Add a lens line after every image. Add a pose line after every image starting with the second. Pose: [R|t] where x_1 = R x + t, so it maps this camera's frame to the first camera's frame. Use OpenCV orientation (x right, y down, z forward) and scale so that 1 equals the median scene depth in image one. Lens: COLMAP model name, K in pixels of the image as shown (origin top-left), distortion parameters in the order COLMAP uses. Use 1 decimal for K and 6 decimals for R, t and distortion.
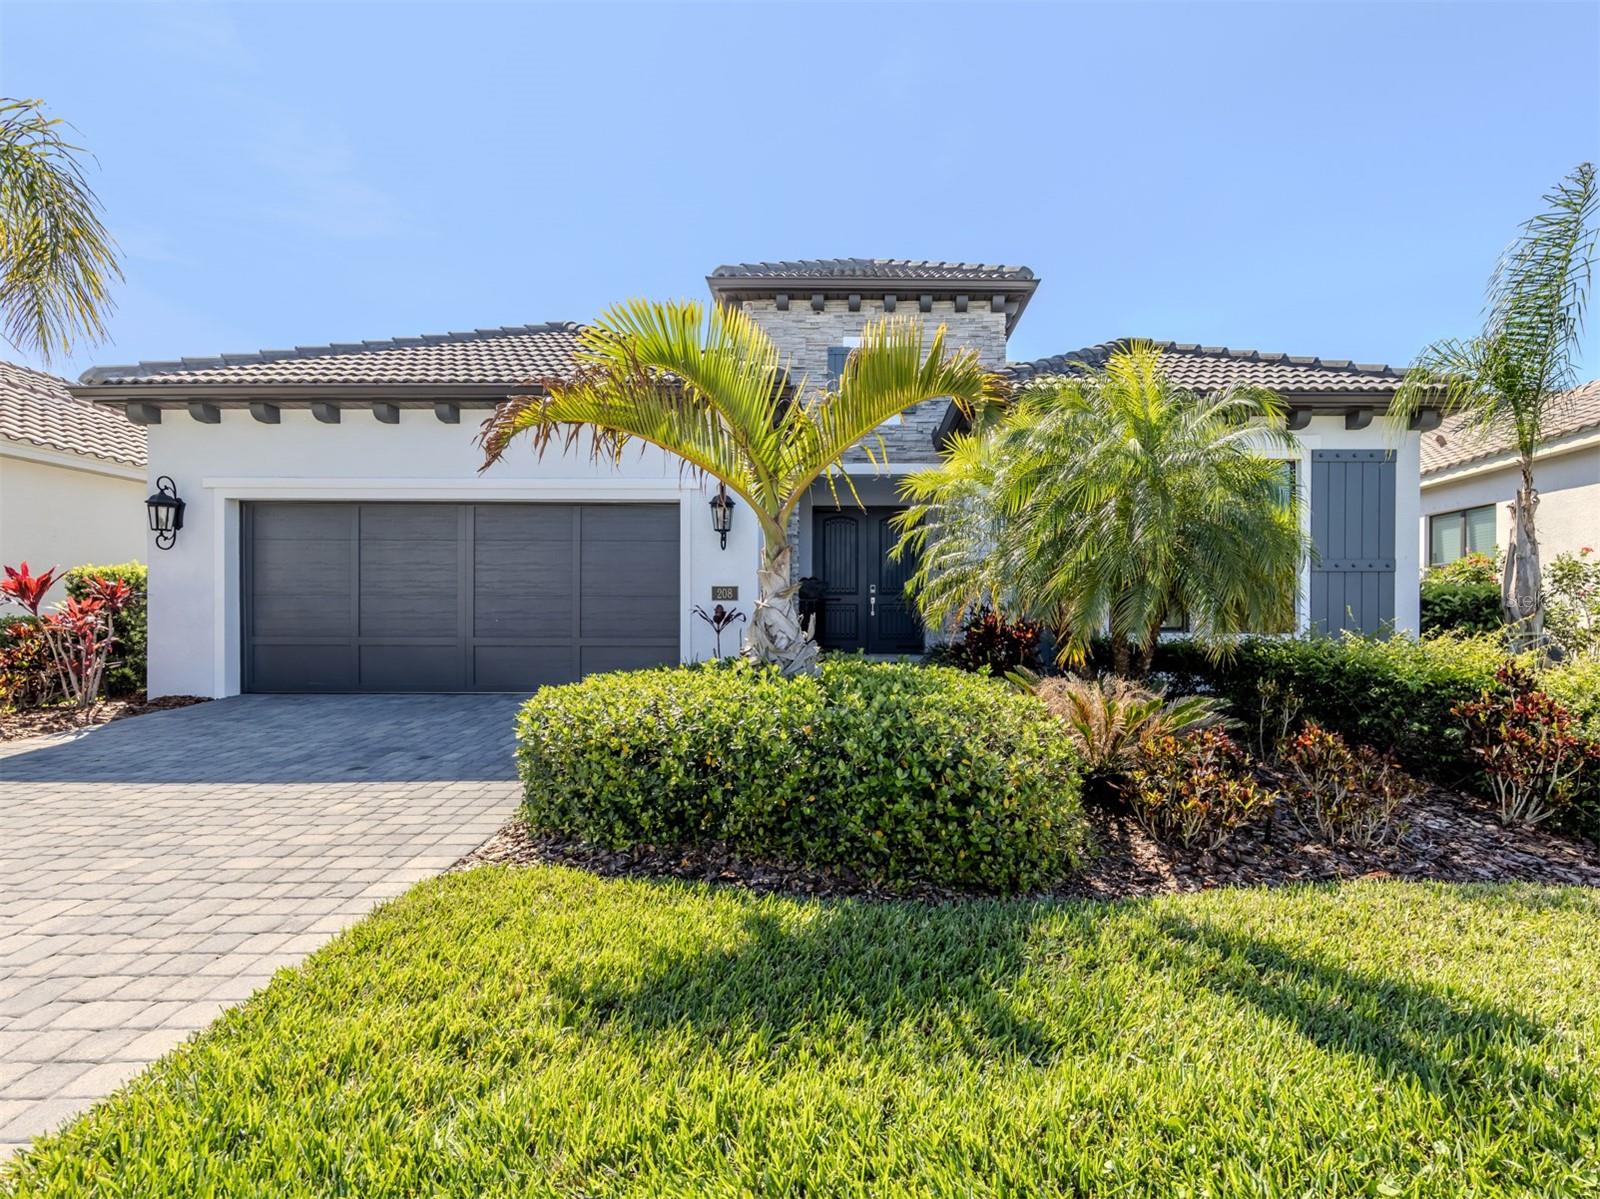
lens RADIAL K [[972.3, 0, 800.4], [0, 972.3, 535.4], [0, 0, 1]] dist [-0.002743, -0.001709]
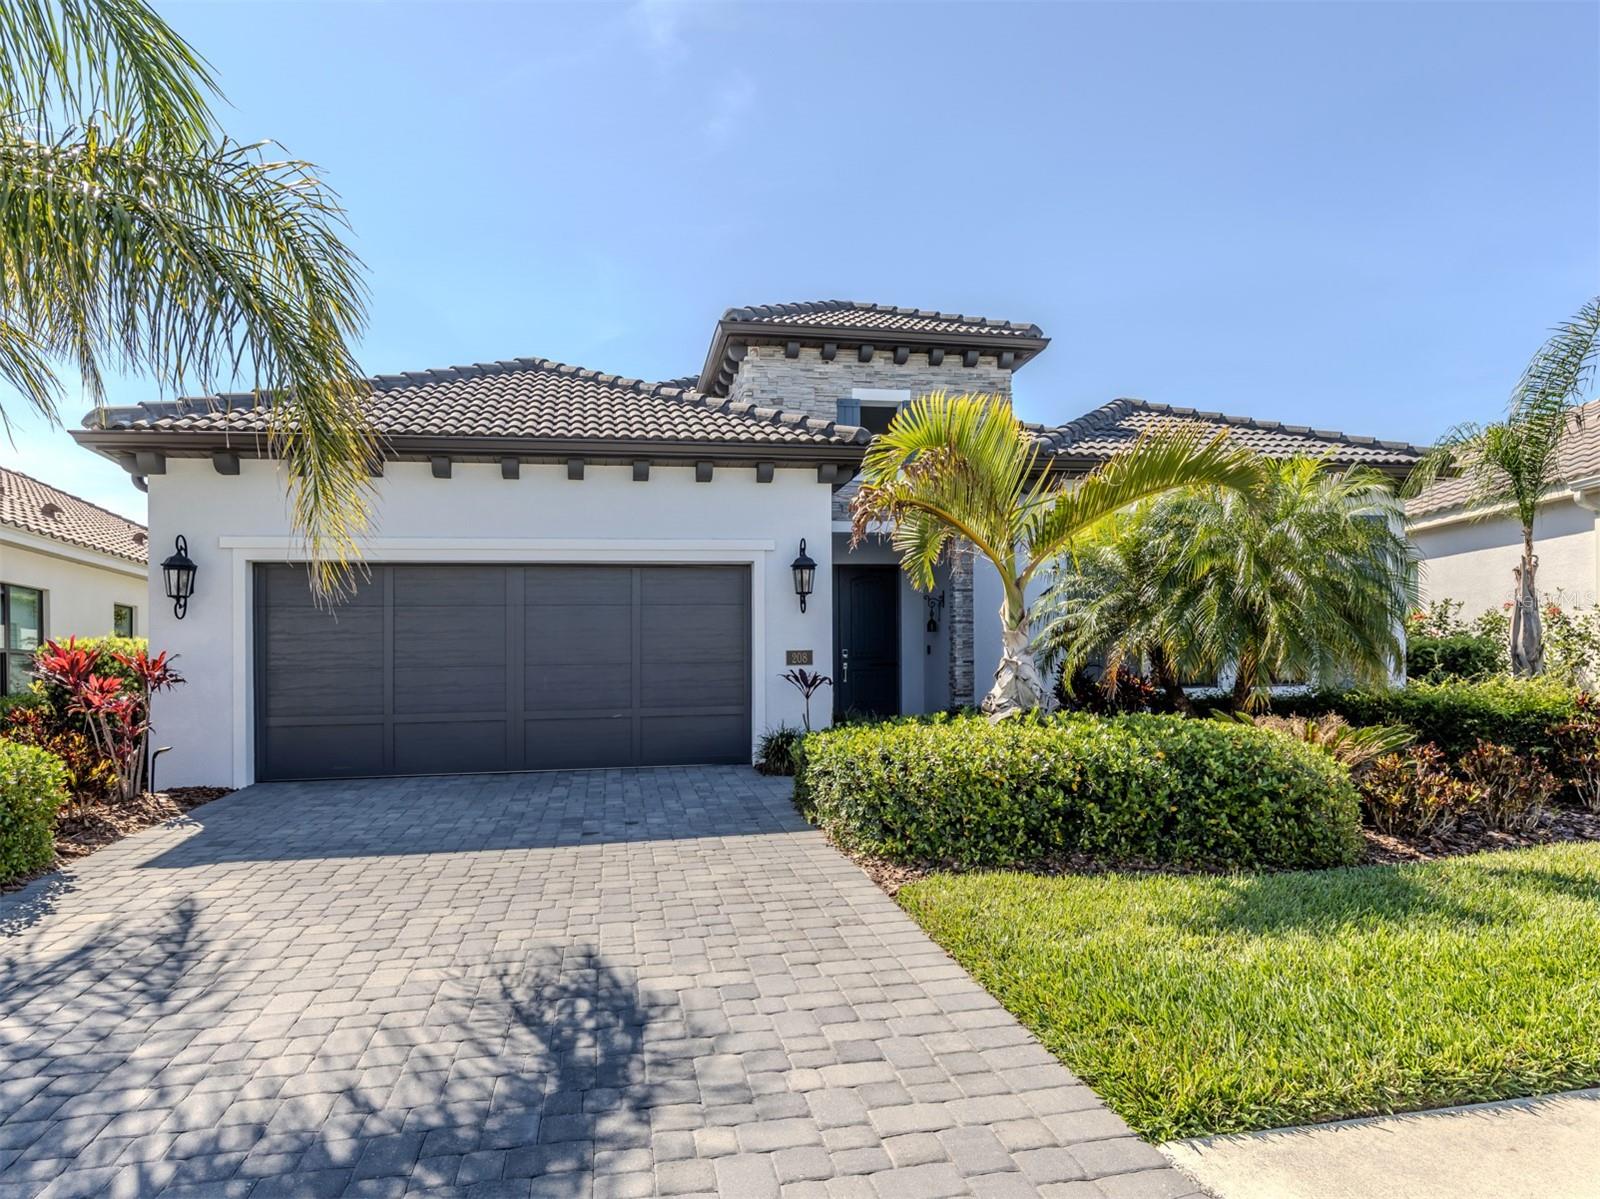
lens RADIAL K [[1208.8, 0, 800.0], [0, 1208.8, 599.5], [0, 0, 1]] dist [-0.000024, 0.001139]
pose [[0.972360, -0.007222, 0.233374, -0.352900], [0.006318, 0.999969, 0.004622, -0.004204], [-0.233401, -0.003019, 0.972376, -0.173257]]
